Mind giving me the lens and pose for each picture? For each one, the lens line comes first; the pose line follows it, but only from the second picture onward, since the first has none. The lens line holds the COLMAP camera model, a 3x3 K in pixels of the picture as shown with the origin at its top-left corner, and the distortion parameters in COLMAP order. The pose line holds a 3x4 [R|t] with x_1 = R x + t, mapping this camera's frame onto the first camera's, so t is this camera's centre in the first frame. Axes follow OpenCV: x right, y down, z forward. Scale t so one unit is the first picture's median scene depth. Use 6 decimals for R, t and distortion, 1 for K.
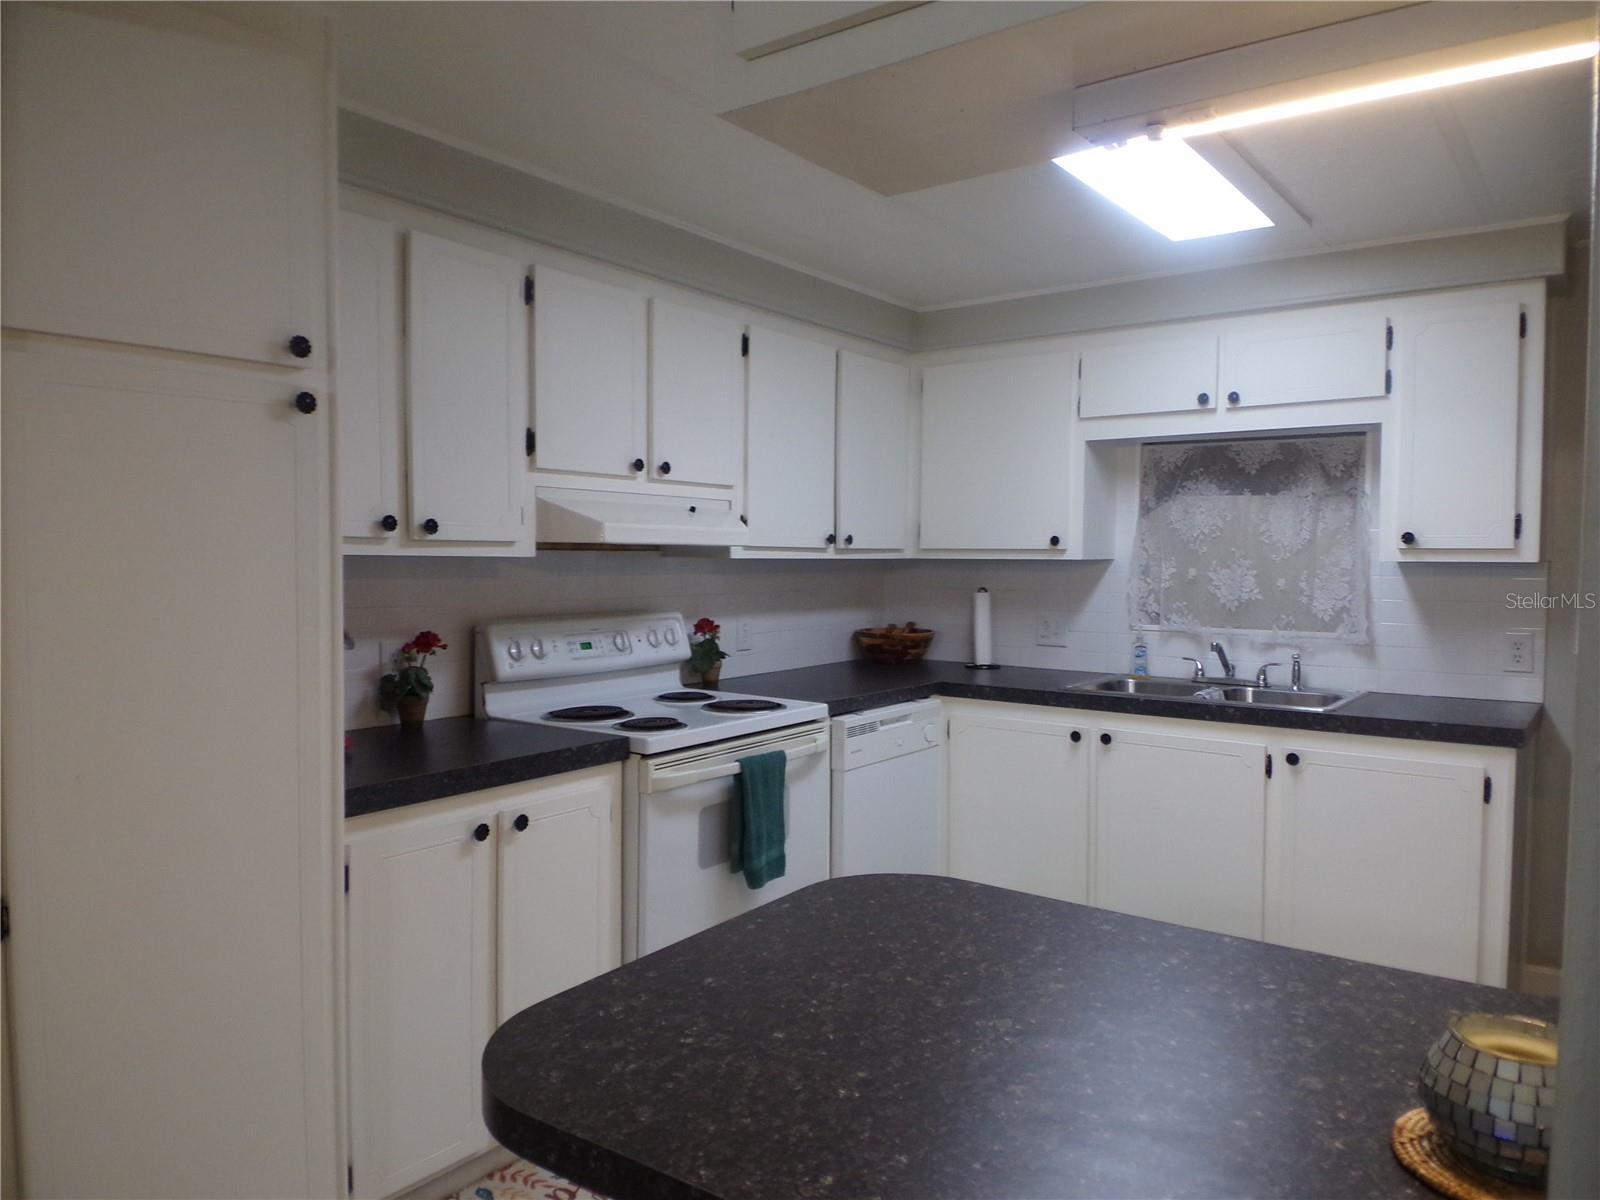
lens RADIAL K [[1123.5, 0, 803.0], [0, 1123.5, 600.9], [0, 0, 1]] dist [0.089215, -0.138269]
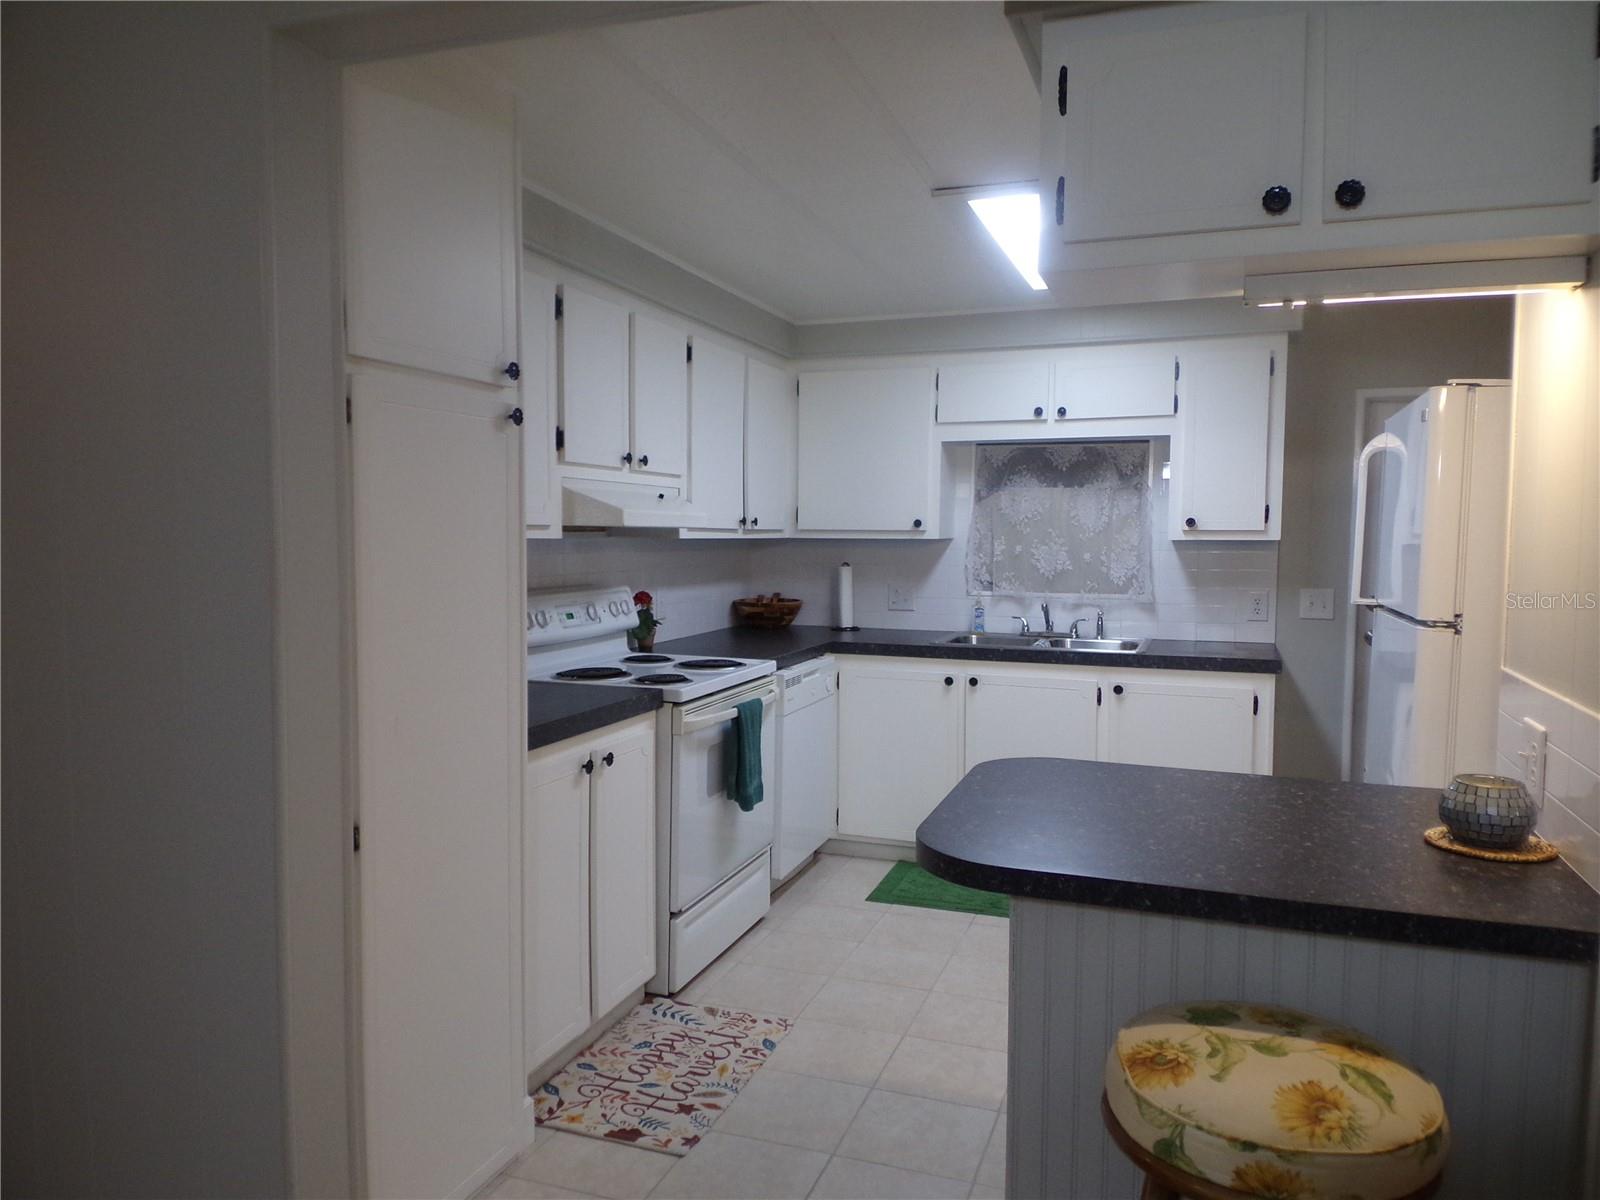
lens RADIAL K [[1123.5, 0, 801.2], [0, 1123.5, 599.6], [0, 0, 1]] dist [0.089215, -0.138269]
pose [[0.960591, -0.017068, 0.277442, -0.289749], [0.011162, 0.999677, 0.022853, 0.000074], [-0.277743, -0.018855, 0.960470, -0.159851]]
